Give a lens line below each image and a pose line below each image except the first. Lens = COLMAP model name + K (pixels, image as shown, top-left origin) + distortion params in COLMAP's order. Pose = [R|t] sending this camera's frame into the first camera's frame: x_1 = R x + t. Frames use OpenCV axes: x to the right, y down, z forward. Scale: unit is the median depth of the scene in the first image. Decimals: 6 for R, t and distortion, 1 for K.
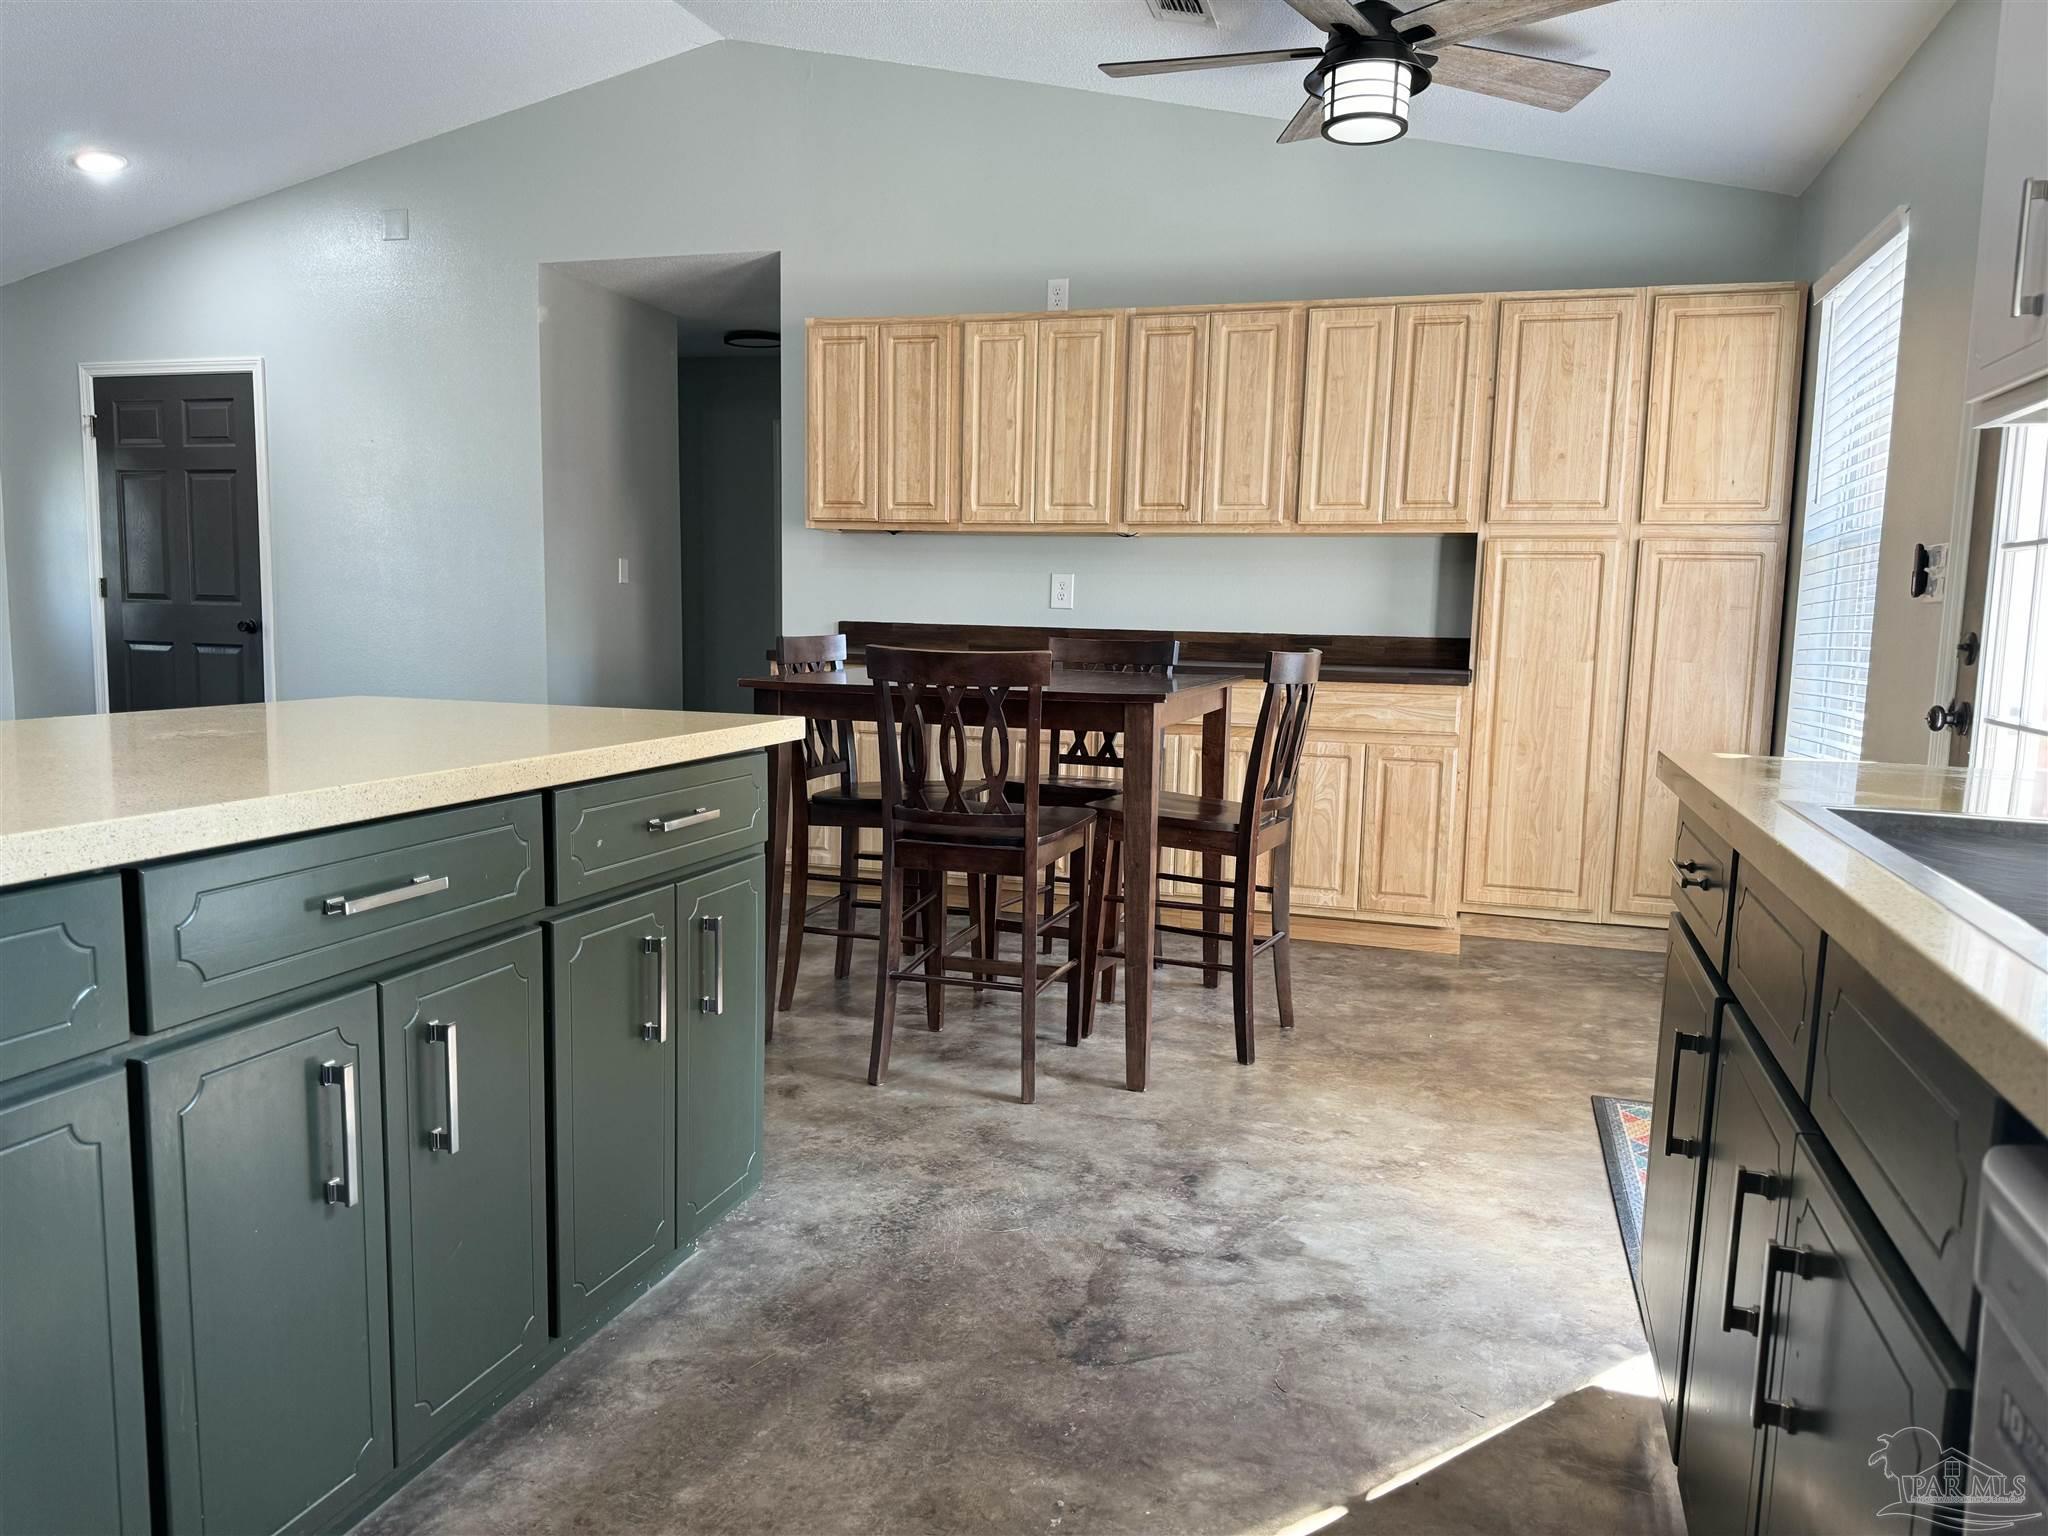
lens RADIAL K [[1440.1, 0, 1025.1], [0, 1440.1, 773.7], [0, 0, 1]] dist [0.055465, -0.076015]
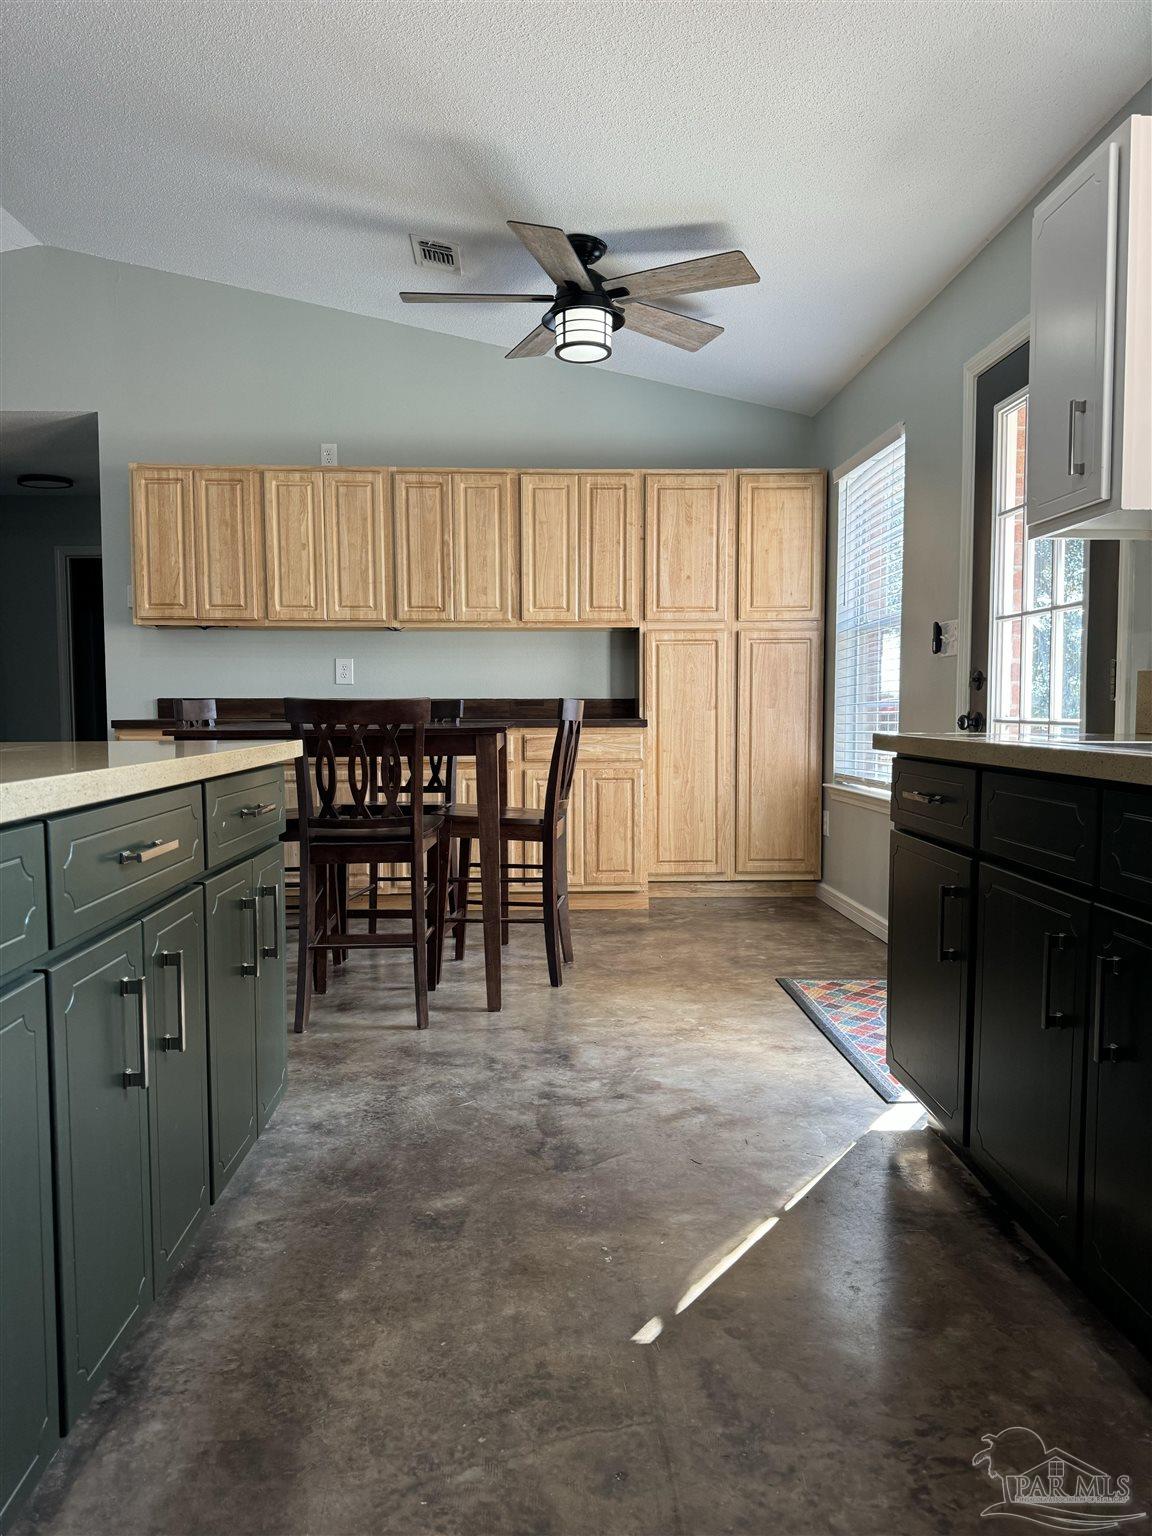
lens RADIAL K [[1080.1, 0, 572.6], [0, 1080.1, 775.0], [0, 0, 1]] dist [0.055465, -0.076015]
pose [[0.940369, -0.045830, 0.337056, -0.171076], [0.063222, 0.997165, -0.040800, 0.034400], [-0.334230, 0.059677, 0.940600, -0.022100]]
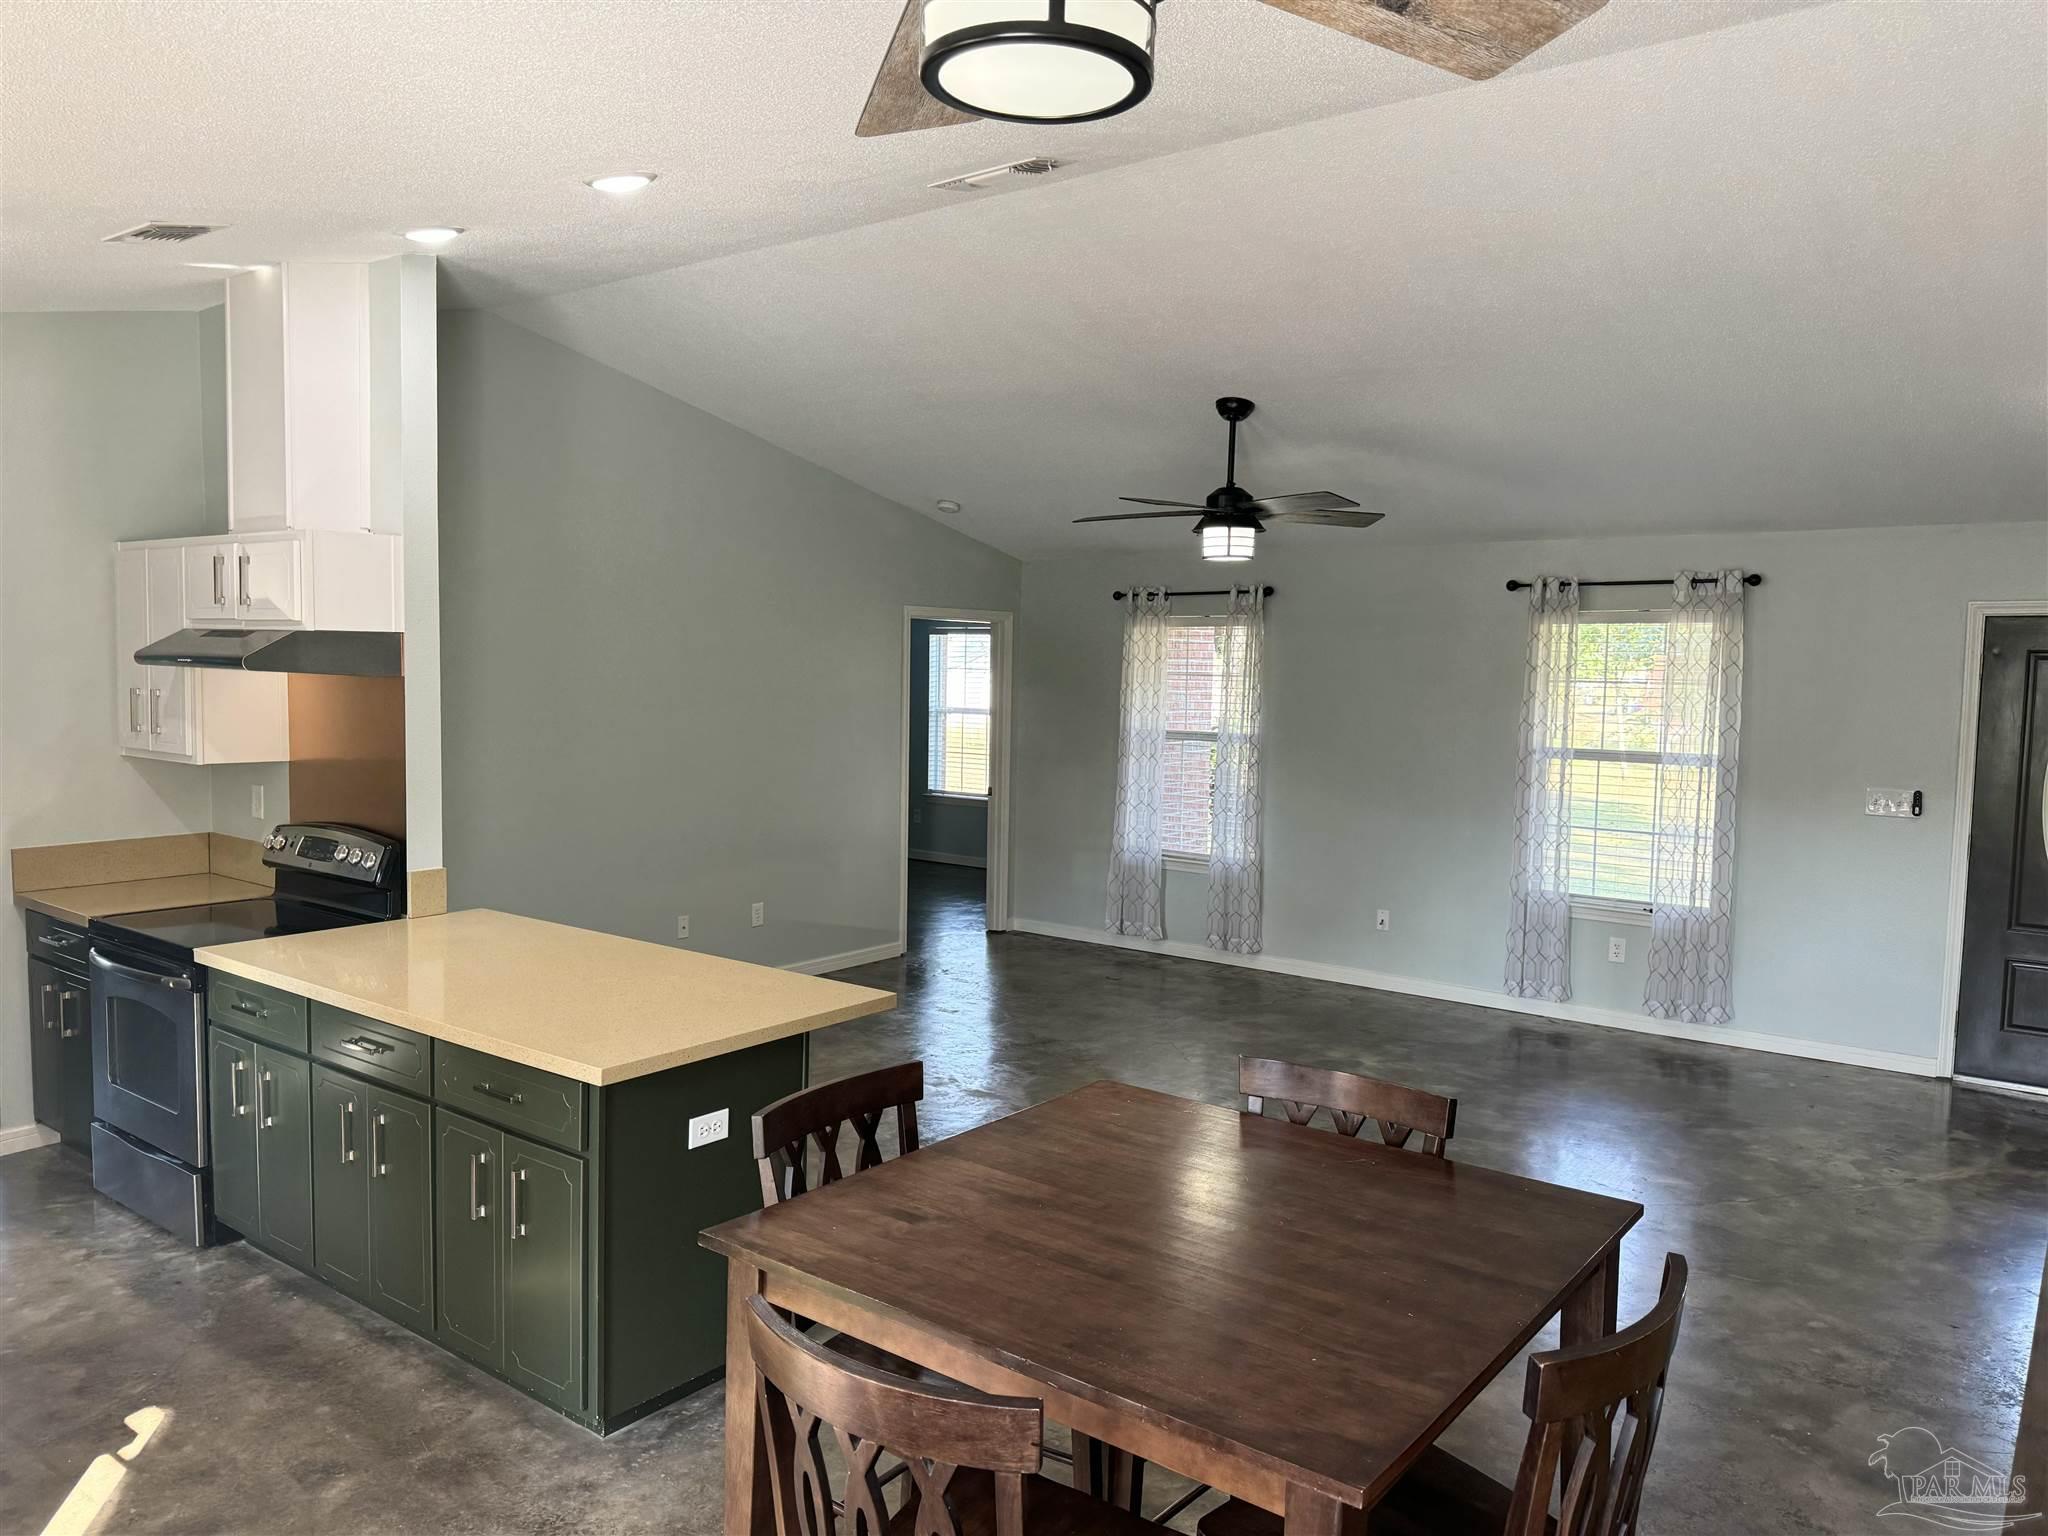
lens RADIAL K [[1440.1, 0, 1012.0], [0, 1440.1, 773.4], [0, 0, 1]] dist [0.055465, -0.076015]
pose [[-0.345018, 0.040433, -0.937725, 0.570057], [-0.137985, 0.986031, 0.093285, -0.291978], [0.928398, 0.161577, -0.334619, 1.119159]]
